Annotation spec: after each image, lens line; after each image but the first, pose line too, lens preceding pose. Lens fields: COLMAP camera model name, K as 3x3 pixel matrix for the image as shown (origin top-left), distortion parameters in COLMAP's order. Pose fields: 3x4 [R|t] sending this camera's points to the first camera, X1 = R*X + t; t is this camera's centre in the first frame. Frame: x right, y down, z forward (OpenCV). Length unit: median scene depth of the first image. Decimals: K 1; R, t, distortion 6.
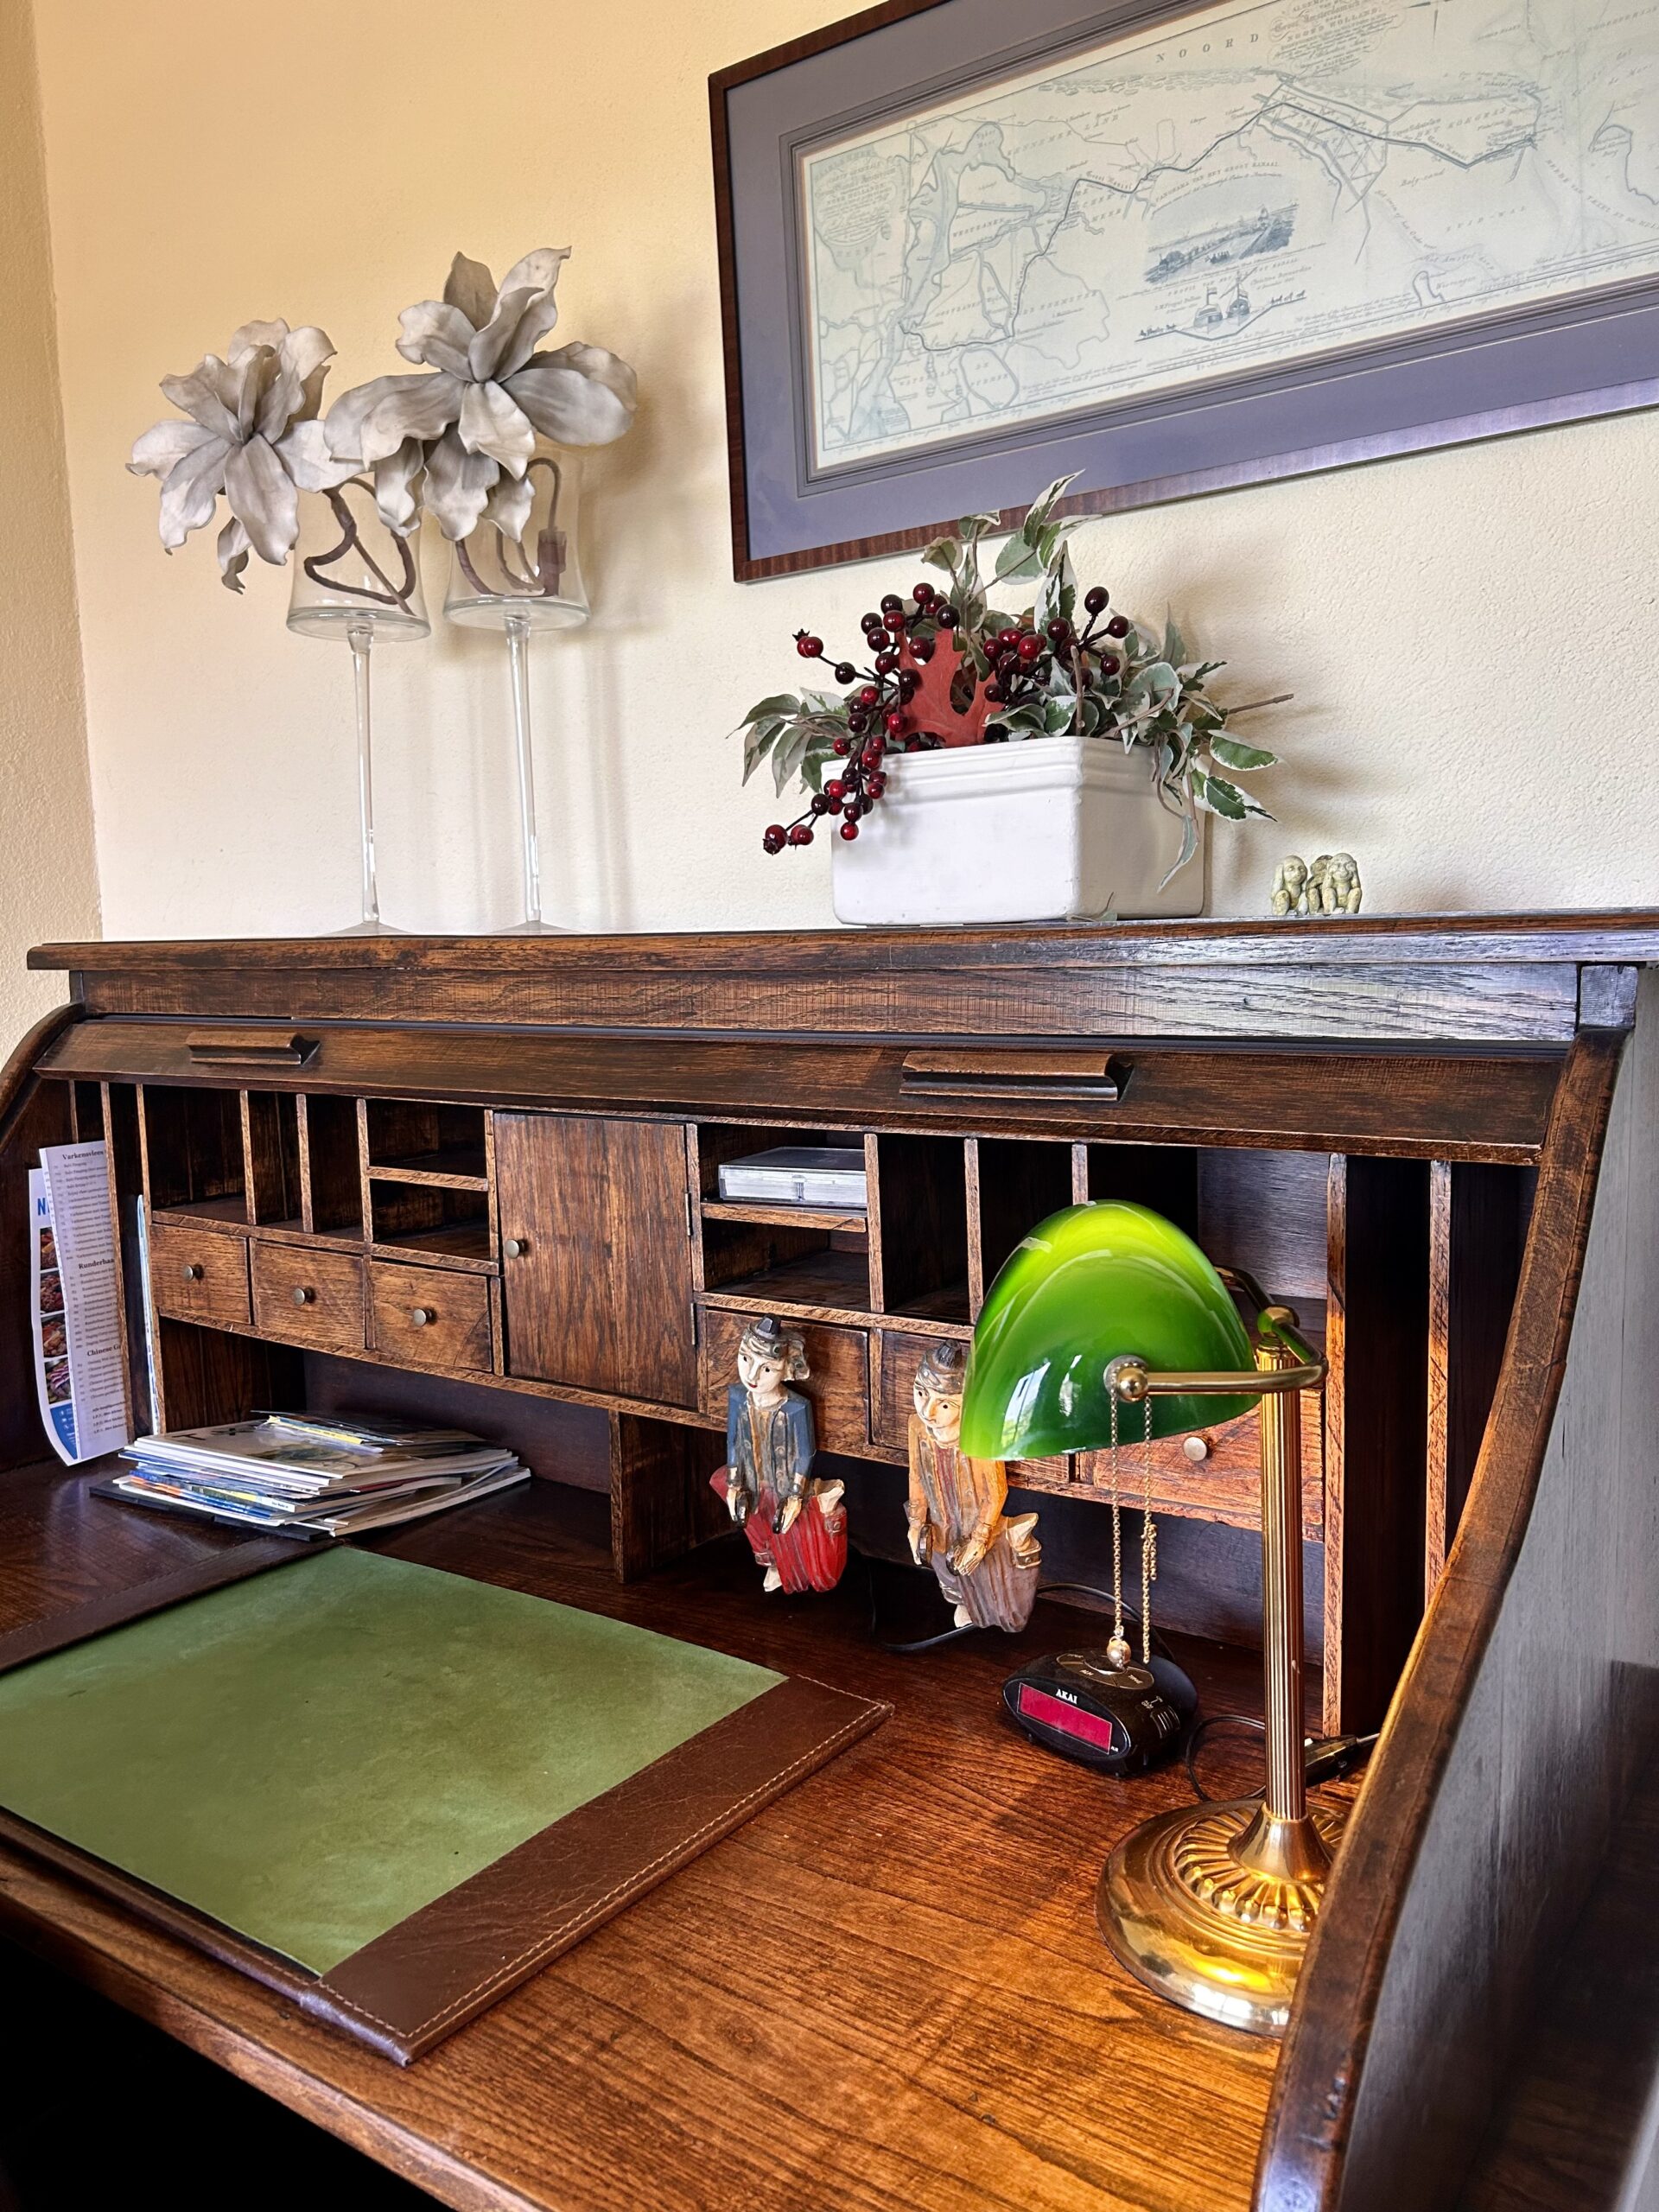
lens RADIAL K [[1677.5, 0, 825.4], [0, 1677.5, 1119.5], [0, 0, 1]] dist [0.053580, -0.054606]
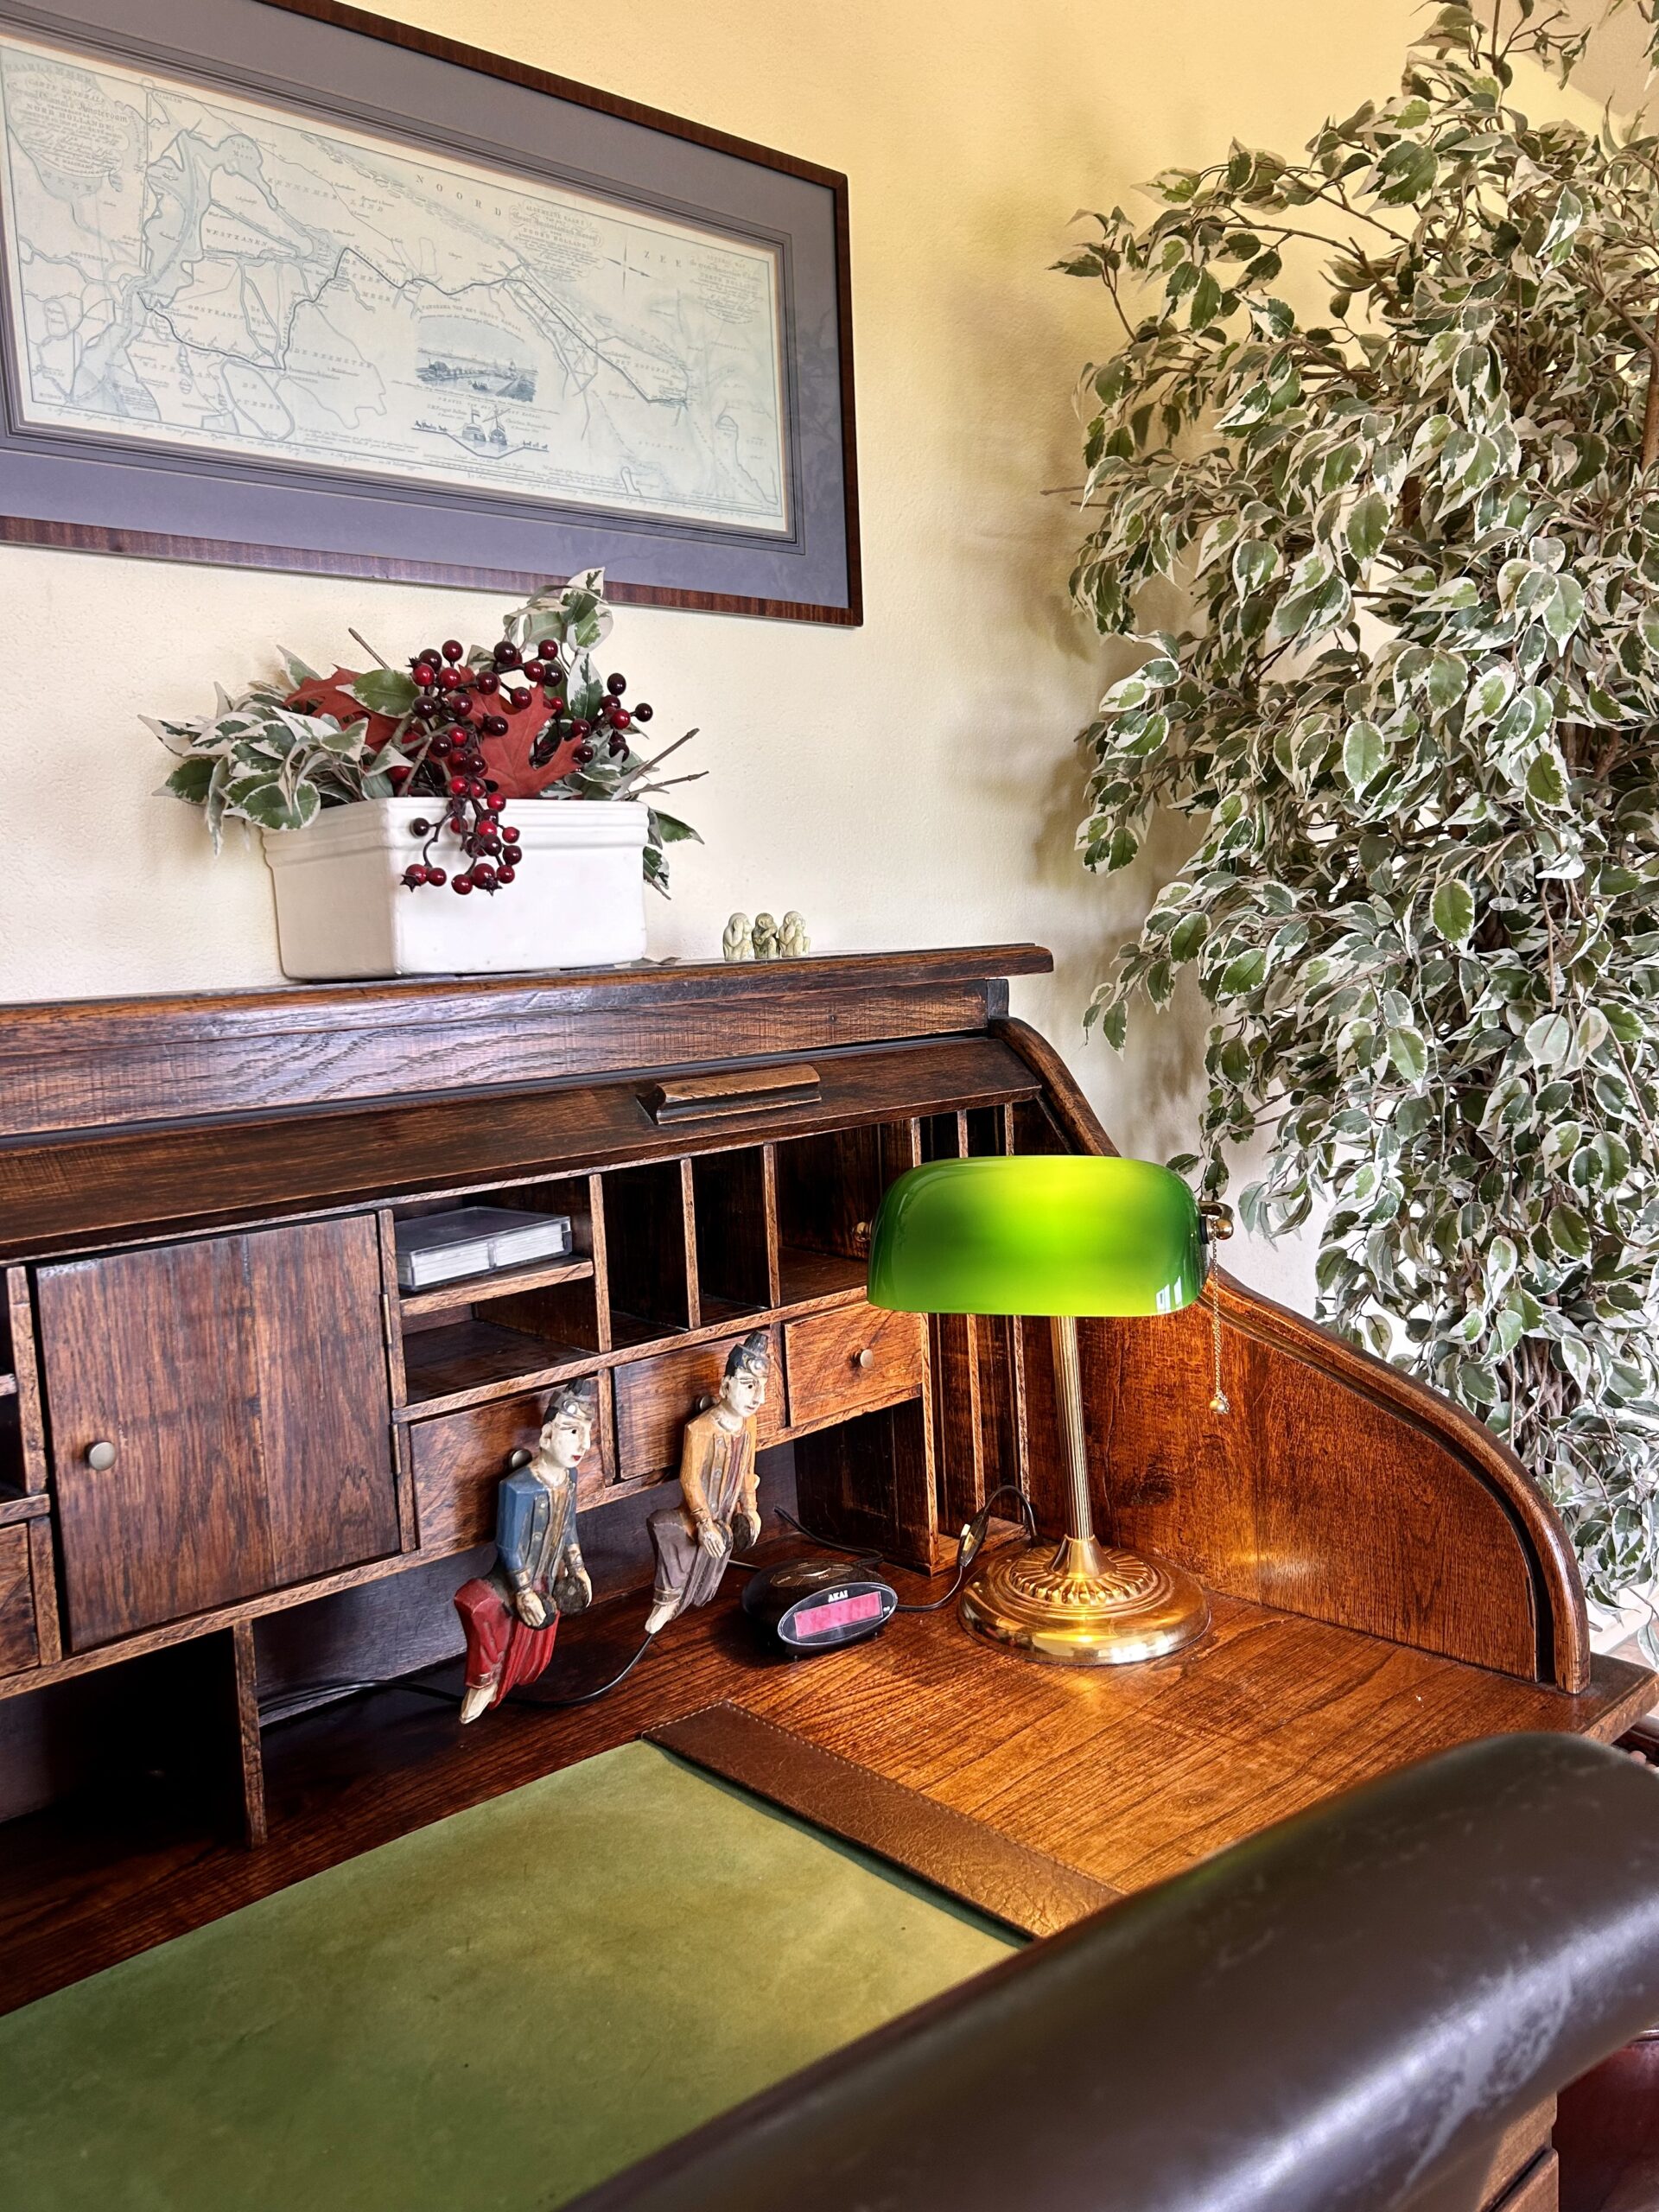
lens RADIAL K [[1677.5, 0, 825.4], [0, 1677.5, 1119.5], [0, 0, 1]] dist [0.053580, -0.054606]
pose [[0.219349, -0.092852, 0.971218, -0.830480], [0.159062, 0.985546, 0.058298, -0.055204], [-0.962593, 0.141696, 0.230948, 0.571113]]
